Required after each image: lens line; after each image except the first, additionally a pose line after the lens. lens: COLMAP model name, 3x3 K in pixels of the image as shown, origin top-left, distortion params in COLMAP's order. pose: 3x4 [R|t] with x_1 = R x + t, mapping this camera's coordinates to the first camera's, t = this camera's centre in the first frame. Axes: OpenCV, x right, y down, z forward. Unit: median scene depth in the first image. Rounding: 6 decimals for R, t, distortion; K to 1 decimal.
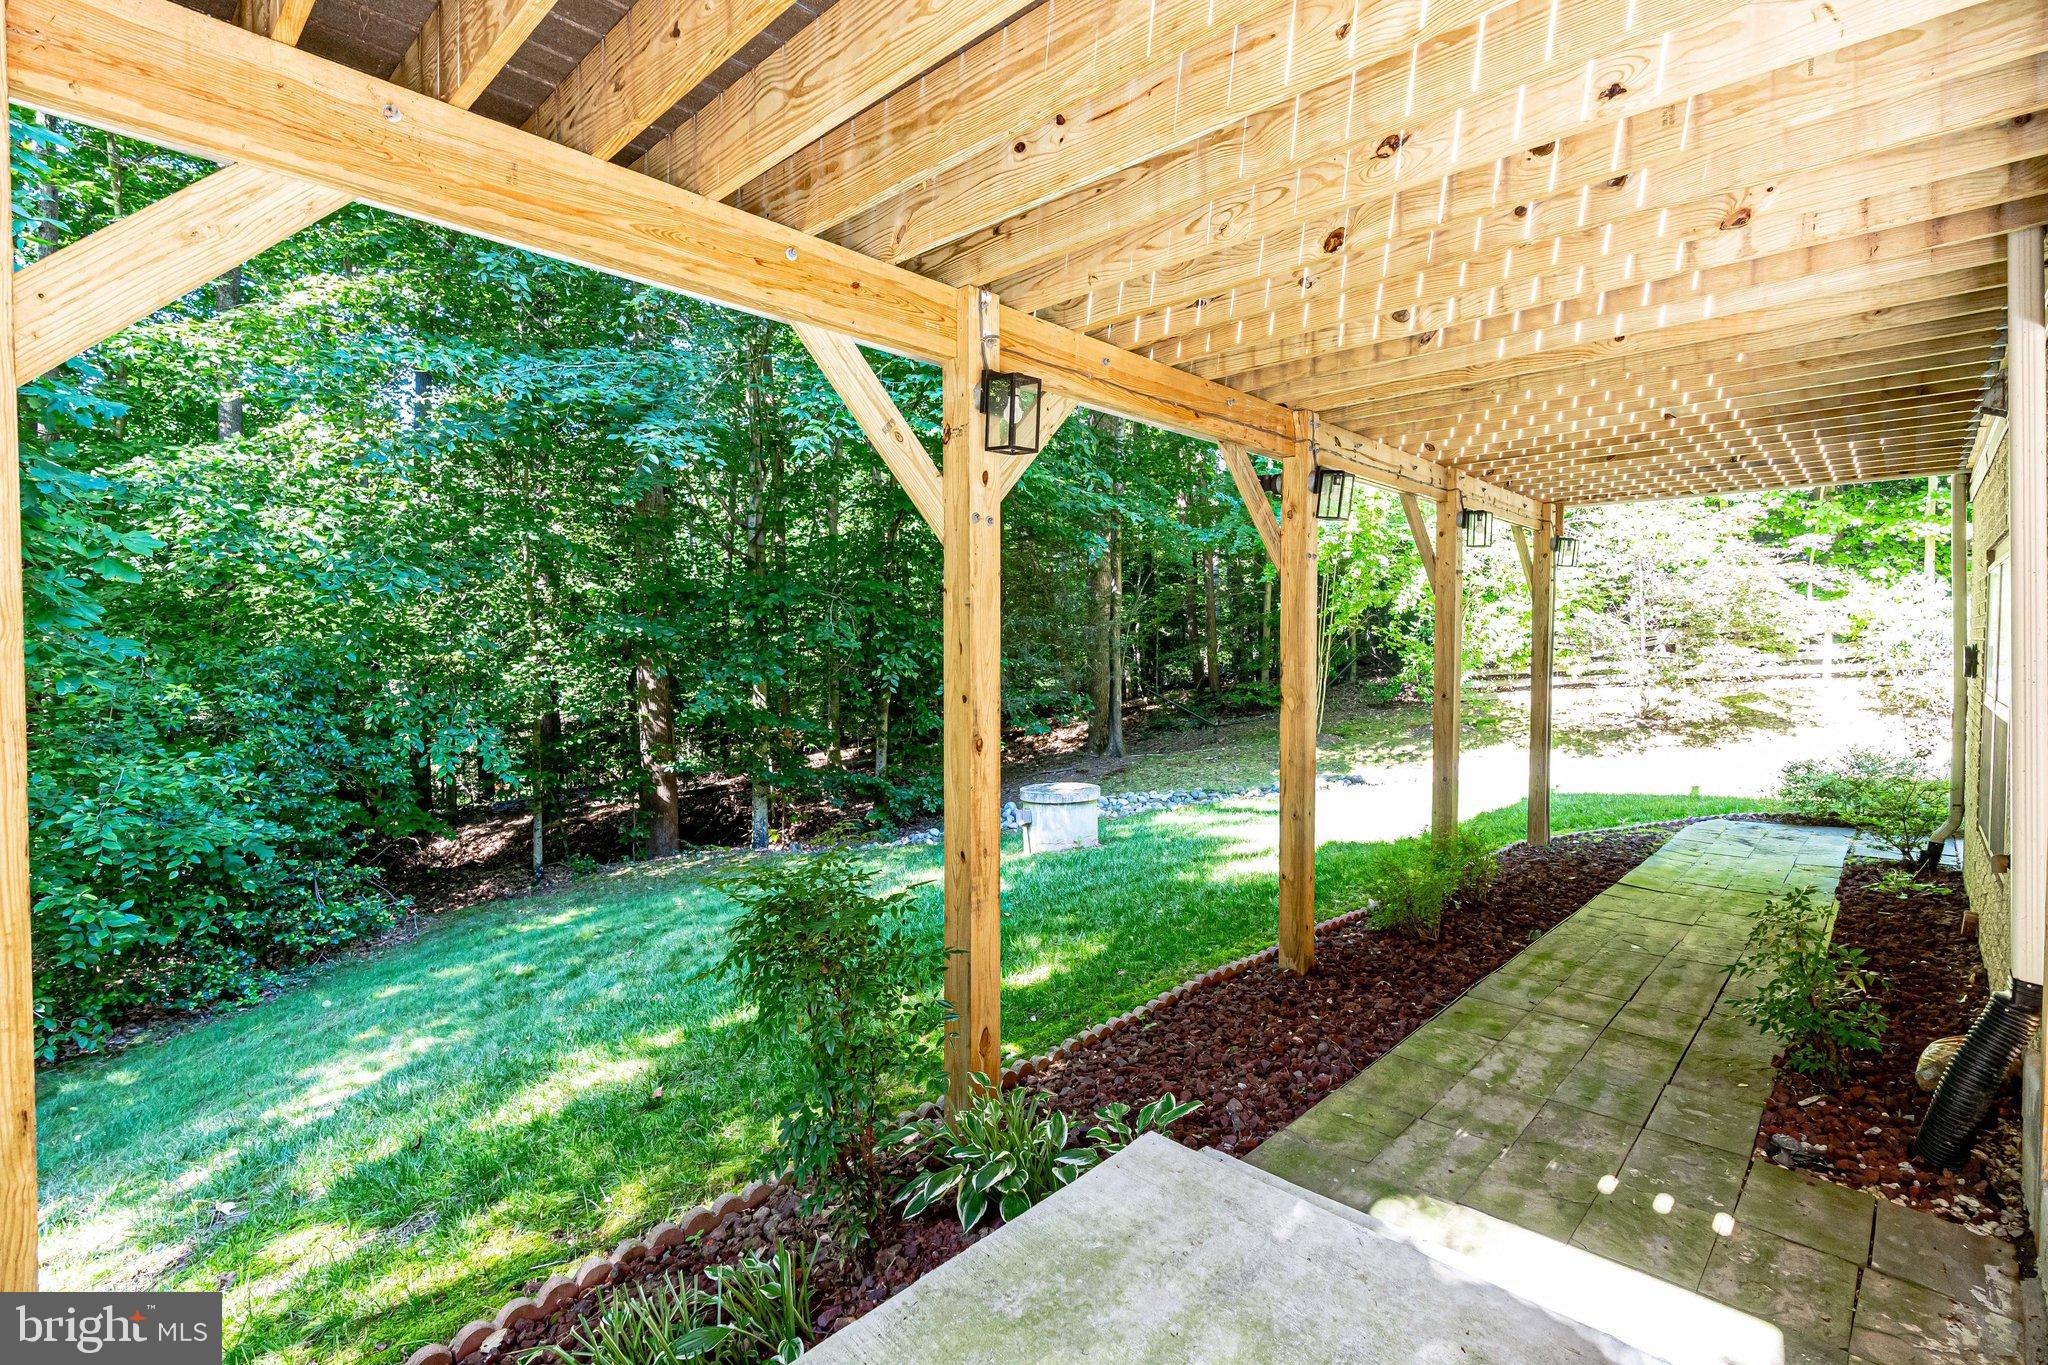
lens RADIAL K [[951.4, 0, 1028.4], [0, 951.4, 668.8], [0, 0, 1]] dist [-0.001020, -0.000014]
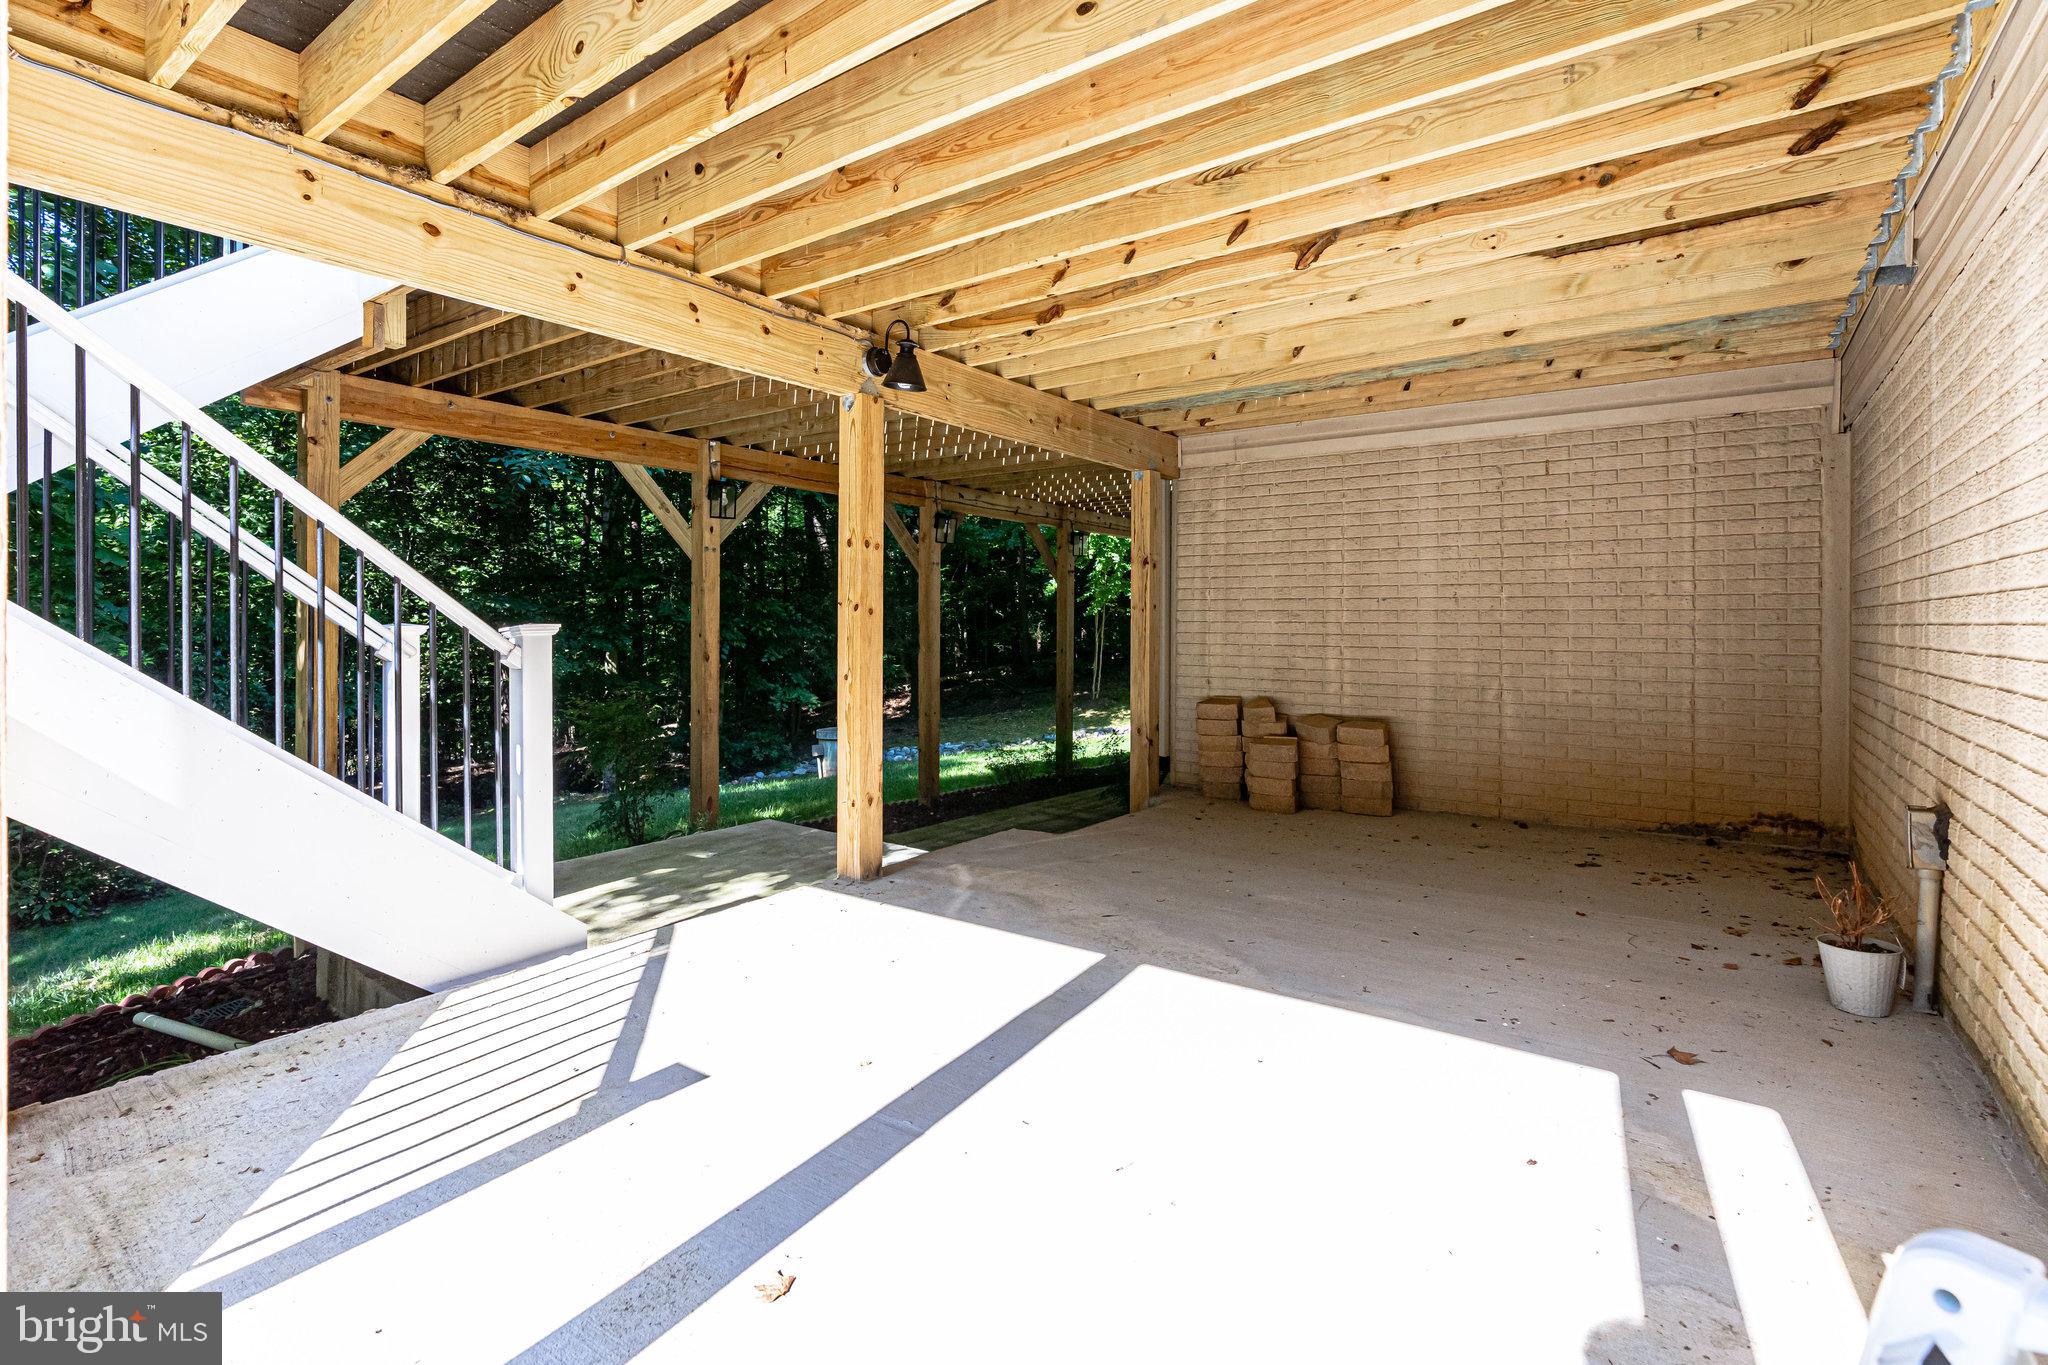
lens RADIAL K [[951.4, 0, 1022.1], [0, 951.4, 628.5], [0, 0, 1]] dist [-0.001020, -0.000014]
pose [[0.992178, 0.006018, 0.124684, 0.353165], [-0.002939, 0.999686, -0.024865, 0.062568], [-0.124795, 0.024304, 0.991885, -1.091771]]
